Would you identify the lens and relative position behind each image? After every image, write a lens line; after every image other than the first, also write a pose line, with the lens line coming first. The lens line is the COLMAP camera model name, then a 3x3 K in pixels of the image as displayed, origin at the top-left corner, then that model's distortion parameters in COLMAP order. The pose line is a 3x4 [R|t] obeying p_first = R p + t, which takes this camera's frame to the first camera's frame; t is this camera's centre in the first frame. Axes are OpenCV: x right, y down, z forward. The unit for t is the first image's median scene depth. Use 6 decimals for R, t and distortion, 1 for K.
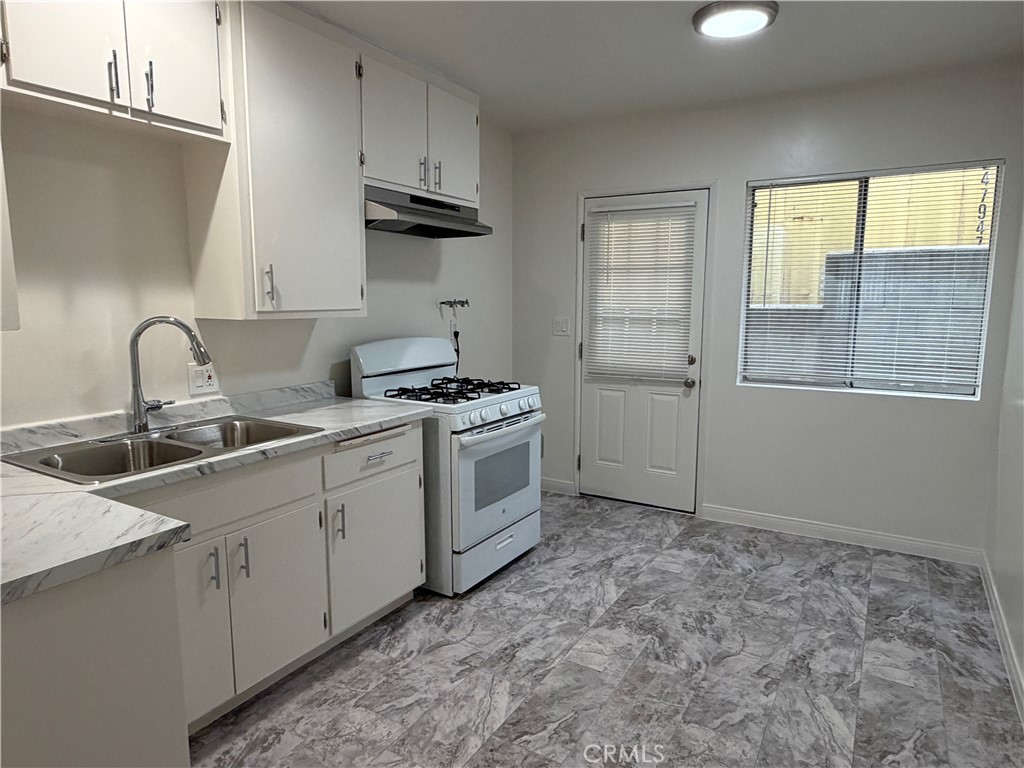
lens RADIAL K [[662.3, 0, 515.1], [0, 662.3, 381.9], [0, 0, 1]] dist [0.022132, 0.000162]
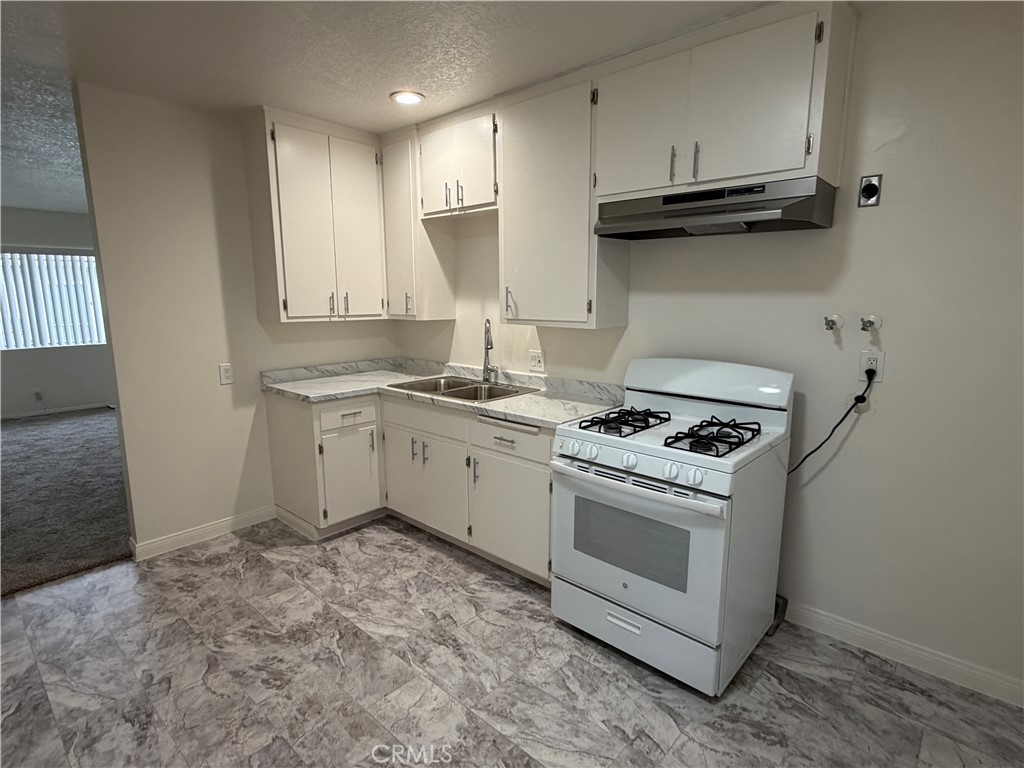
lens RADIAL K [[520.7, 0, 515.9], [0, 520.7, 388.9], [0, 0, 1]] dist [-0.004897, -0.002078]
pose [[-0.196062, 0.166832, -0.966295, 0.766713], [-0.131680, 0.972016, 0.194538, -0.184914], [0.971710, 0.165383, -0.168607, 1.263177]]
